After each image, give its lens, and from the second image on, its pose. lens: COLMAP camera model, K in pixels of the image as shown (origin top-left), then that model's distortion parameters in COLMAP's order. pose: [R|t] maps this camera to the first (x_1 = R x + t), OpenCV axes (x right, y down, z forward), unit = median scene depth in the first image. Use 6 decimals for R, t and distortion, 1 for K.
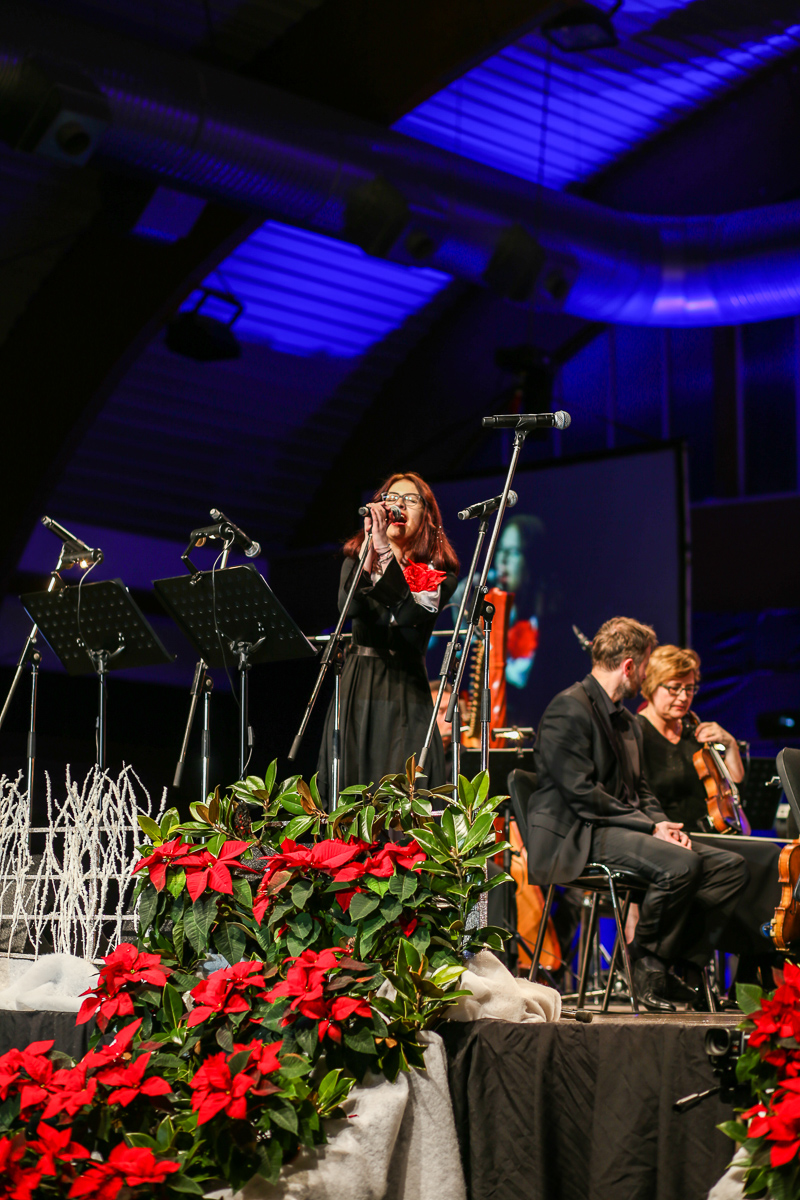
lens RADIAL K [[2875.4, 0, 400.0], [0, 2875.4, 600.0], [0, 0, 1]] dist [-0.058151, -1.605234]
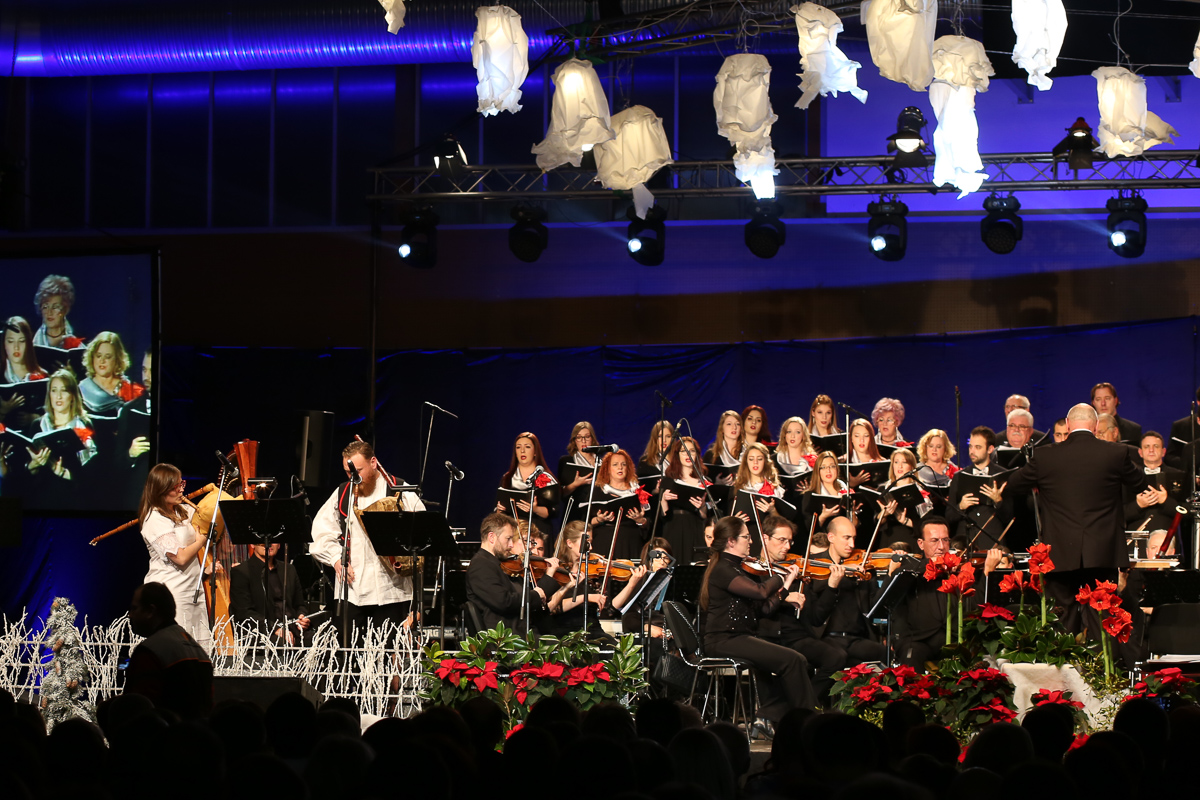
lens RADIAL K [[4055.2, 0, 376.7], [0, 4055.2, 495.6], [0, 0, 1]] dist [-0.046354, -2.065925]
pose [[0.919659, 0.014575, 0.392446, -1.226608], [-0.054835, 0.994287, 0.091573, -0.284795], [-0.388870, -0.105736, 0.915205, -1.552066]]
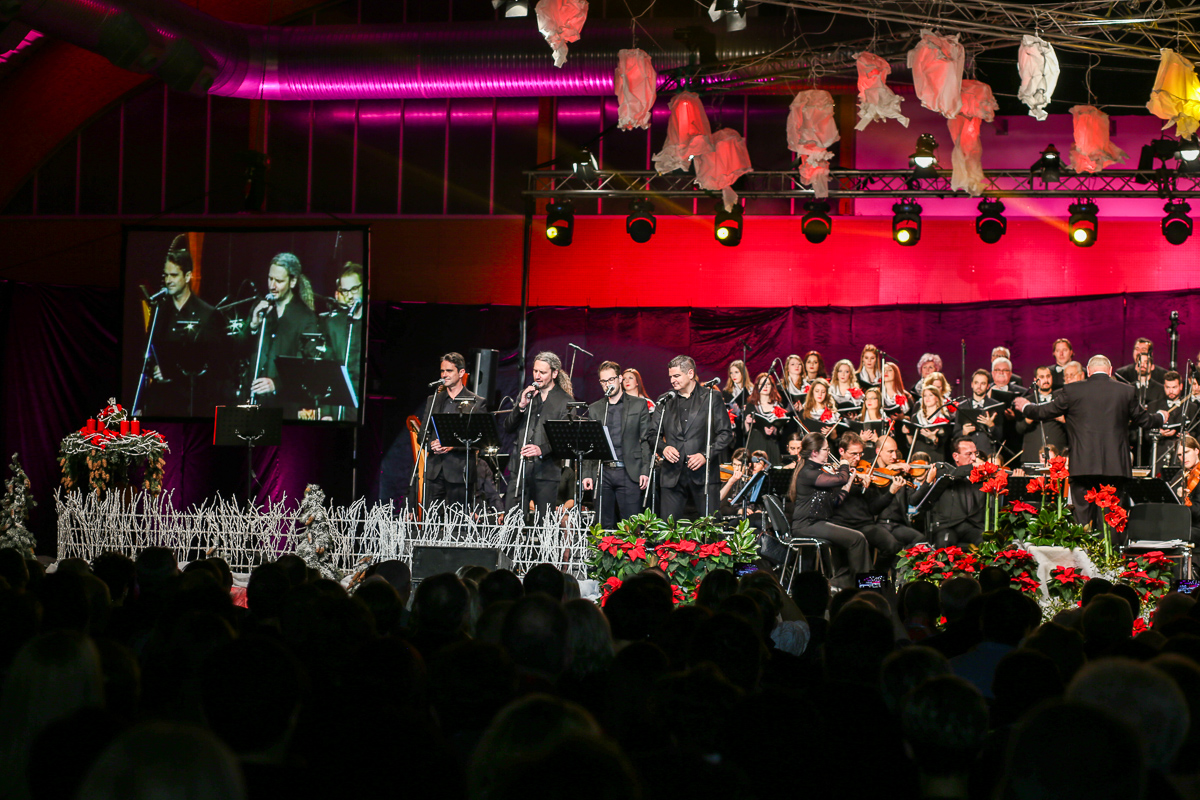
lens RADIAL K [[2880.7, 0, 621.0], [0, 2880.7, 402.7], [0, 0, 1]] dist [-0.063580, -1.458634]
pose [[0.898472, 0.033182, 0.437776, -1.223897], [-0.077242, 0.993533, 0.083223, -0.259053], [-0.432183, -0.108588, 0.895224, -1.363120]]
